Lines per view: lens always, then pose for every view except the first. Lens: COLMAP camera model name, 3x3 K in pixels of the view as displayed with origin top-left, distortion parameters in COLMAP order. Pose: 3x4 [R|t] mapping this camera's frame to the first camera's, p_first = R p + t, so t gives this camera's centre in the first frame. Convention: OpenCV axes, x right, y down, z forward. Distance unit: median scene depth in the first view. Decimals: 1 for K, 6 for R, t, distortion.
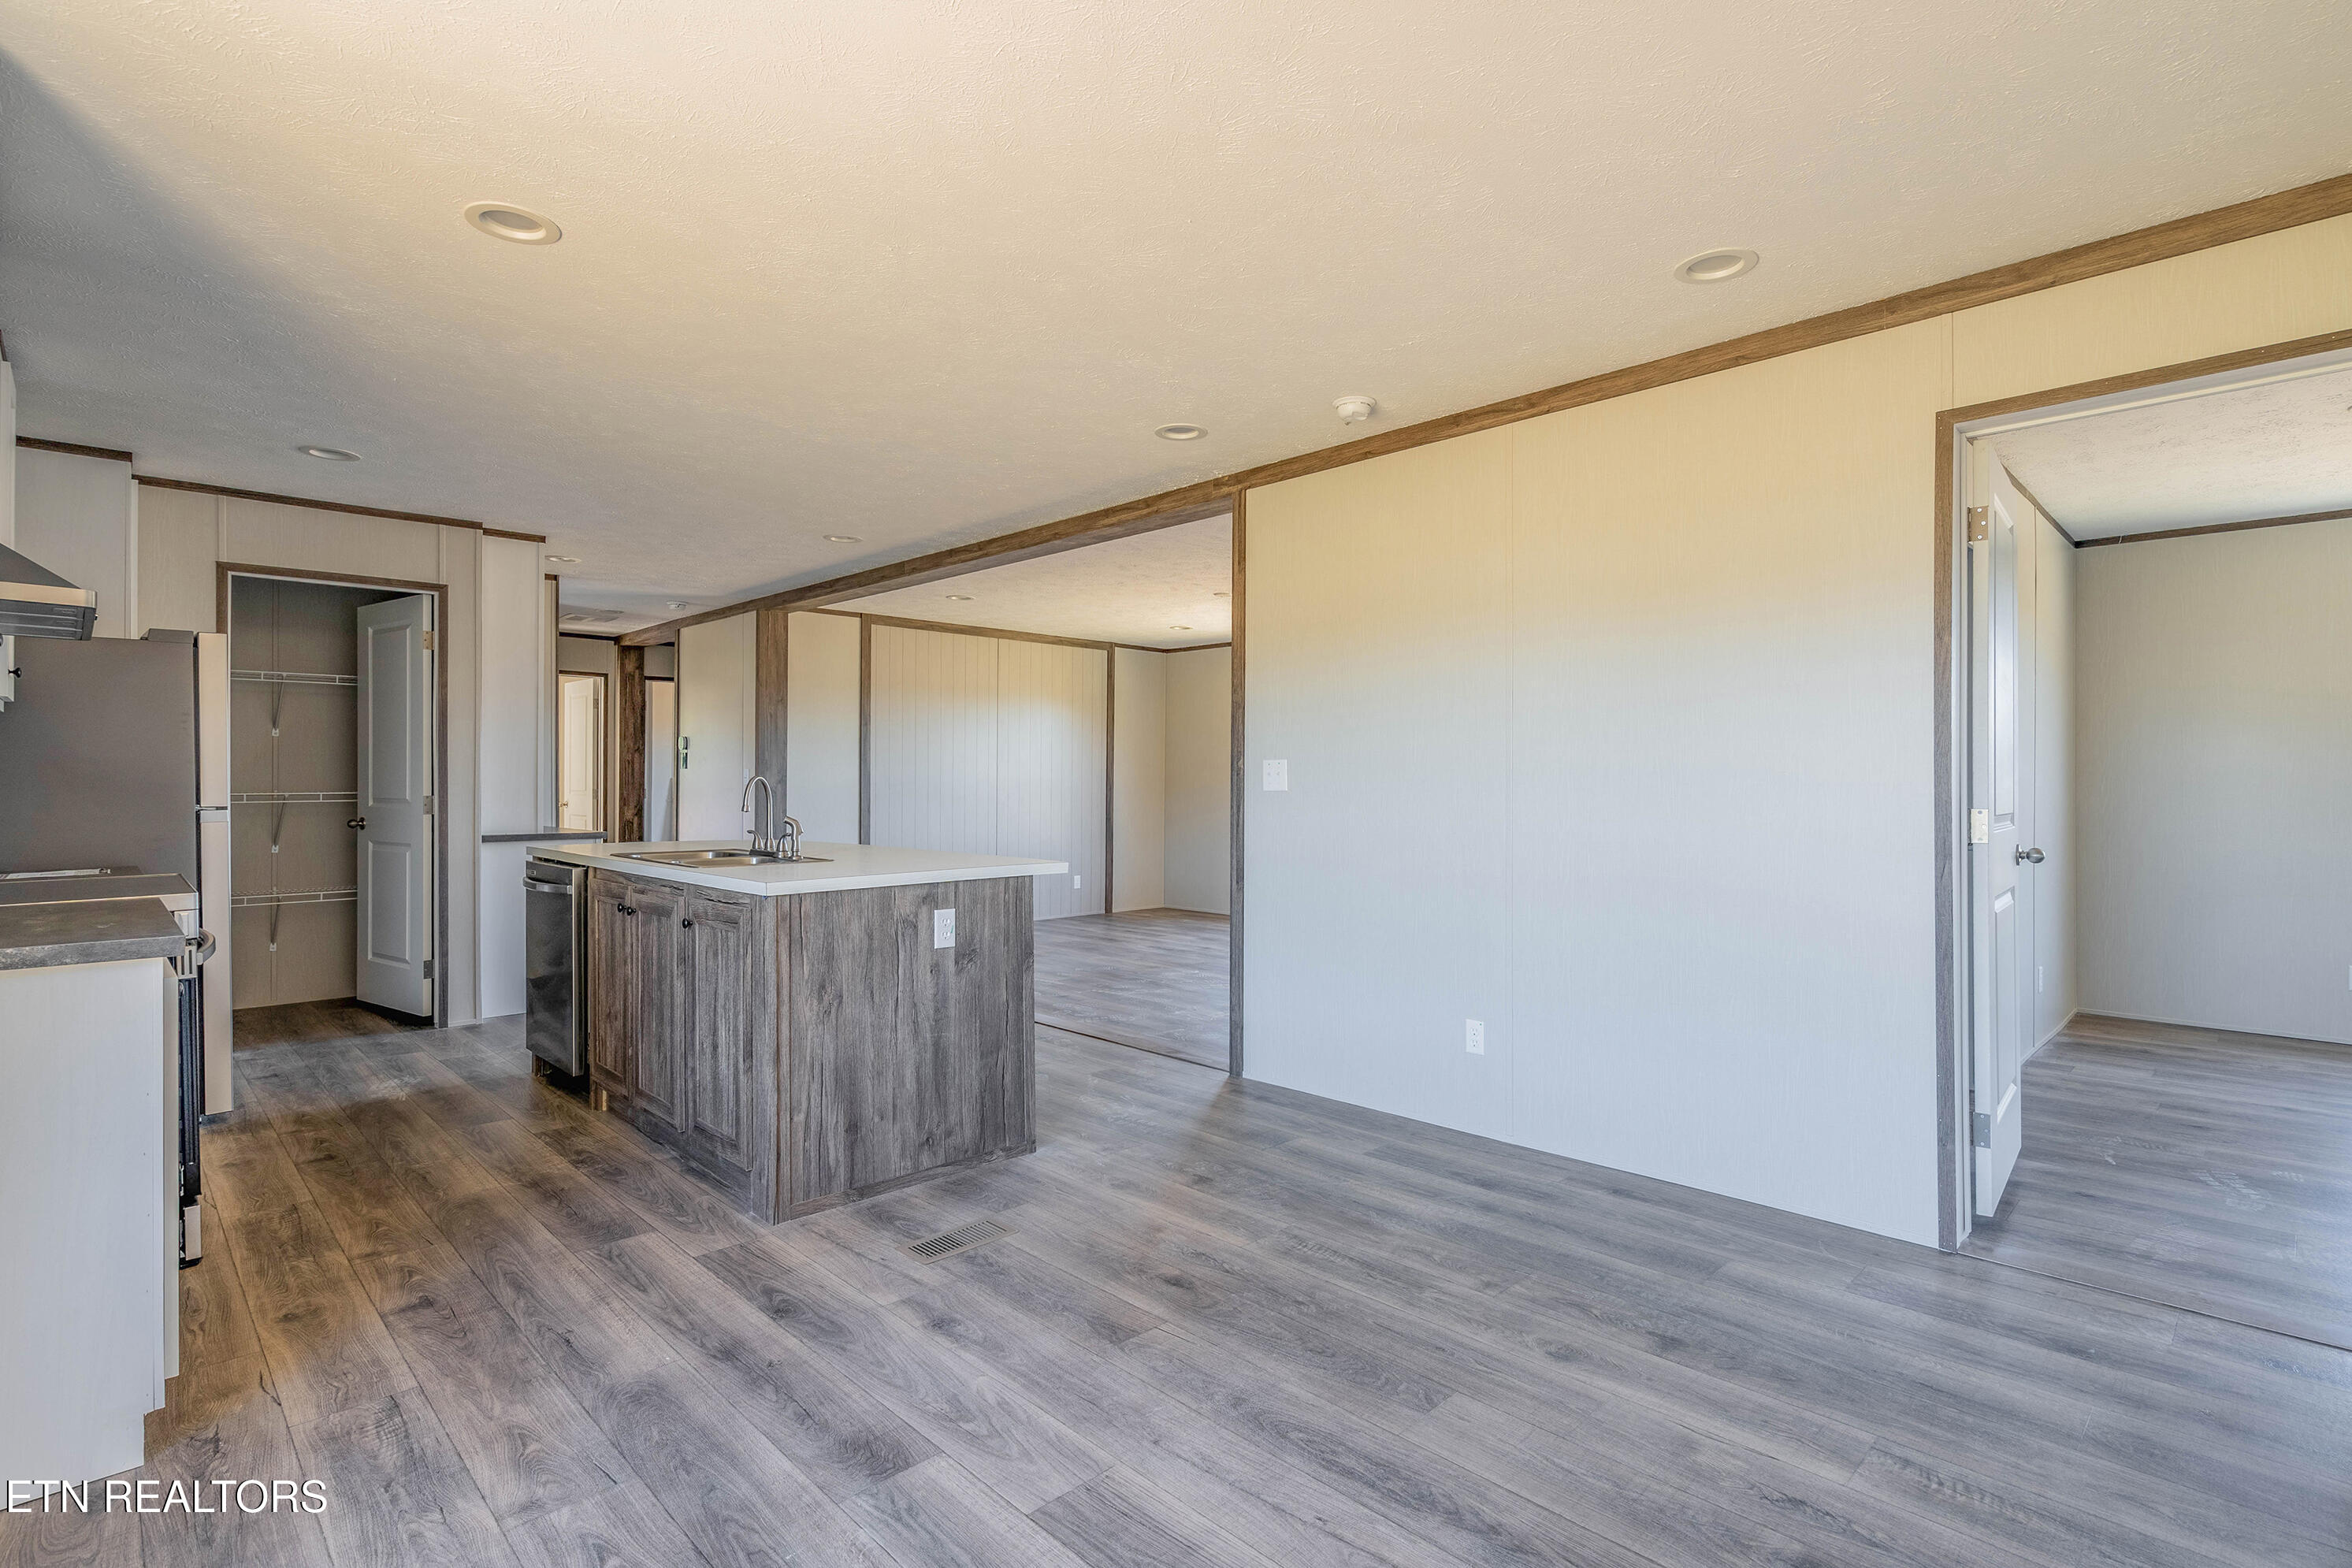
lens RADIAL K [[1104.9, 0, 1169.5], [0, 1104.9, 746.5], [0, 0, 1]] dist [-0.008527, 0.003735]
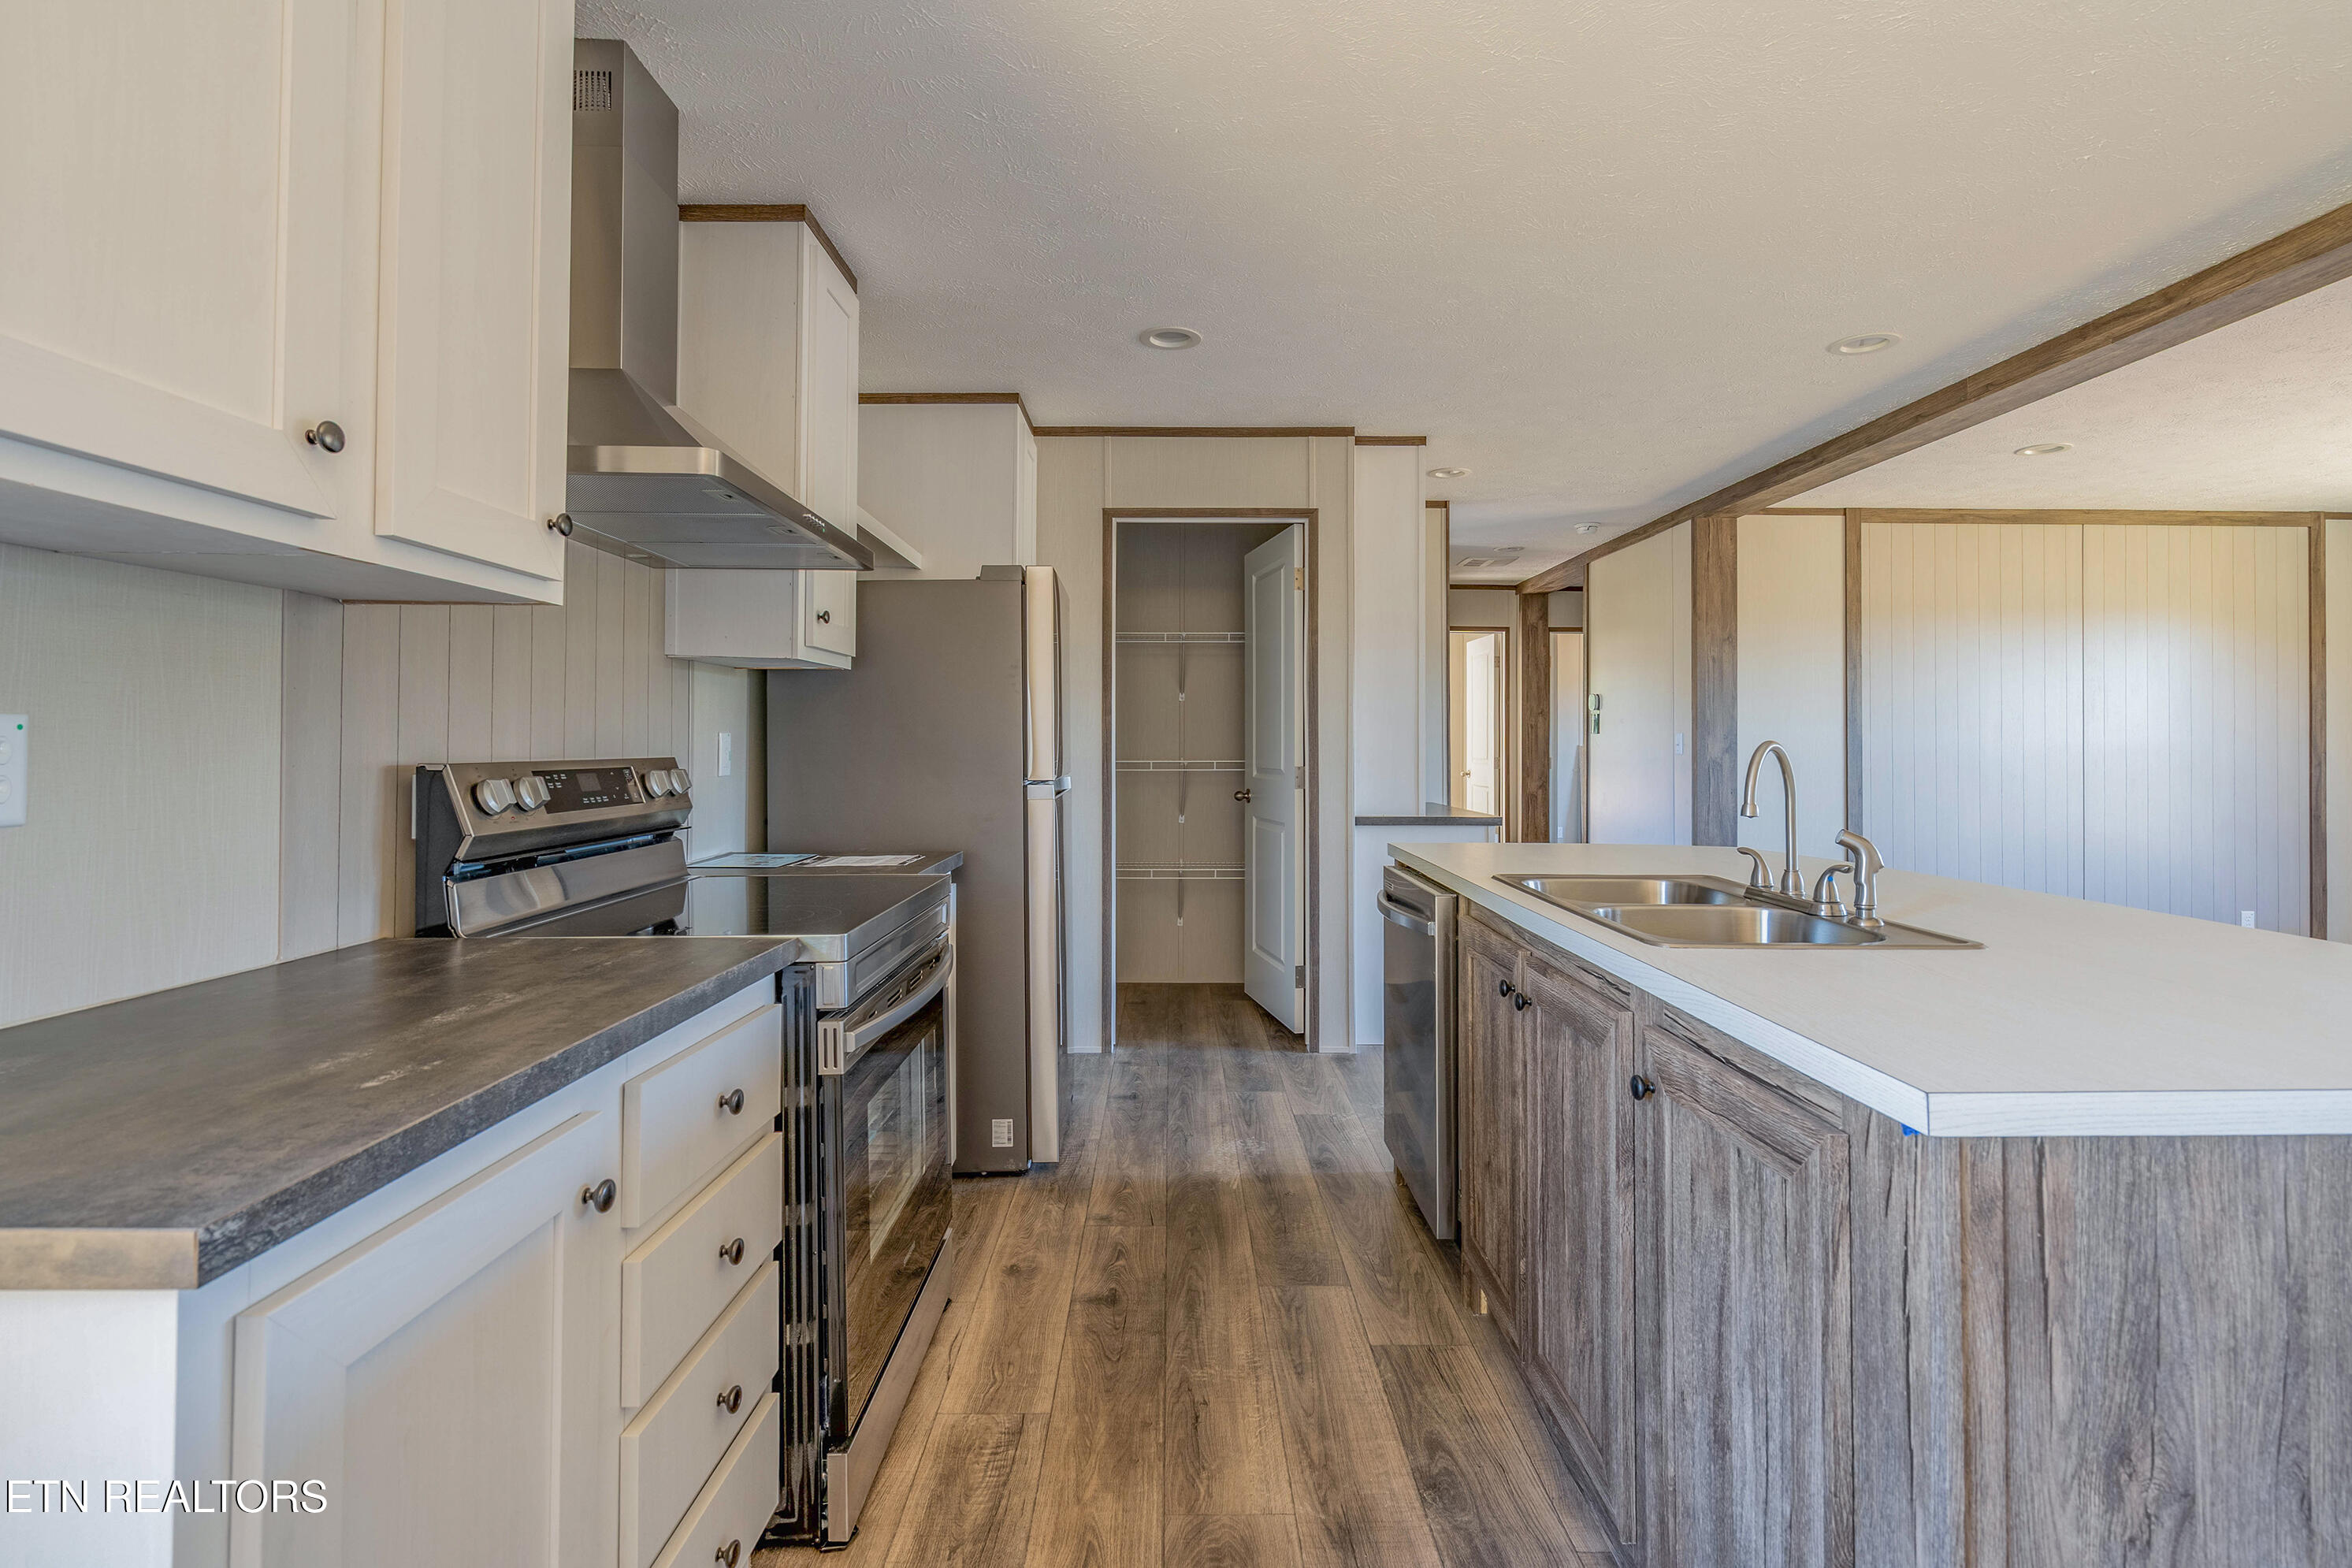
lens RADIAL K [[1104.9, 0, 1187.2], [0, 1104.9, 761.1], [0, 0, 1]] dist [-0.008527, 0.003735]
pose [[0.723611, 0.011626, -0.690110, -0.196690], [0.017702, 0.999217, 0.035395, 0.011812], [0.689981, -0.037829, 0.722838, 0.415942]]
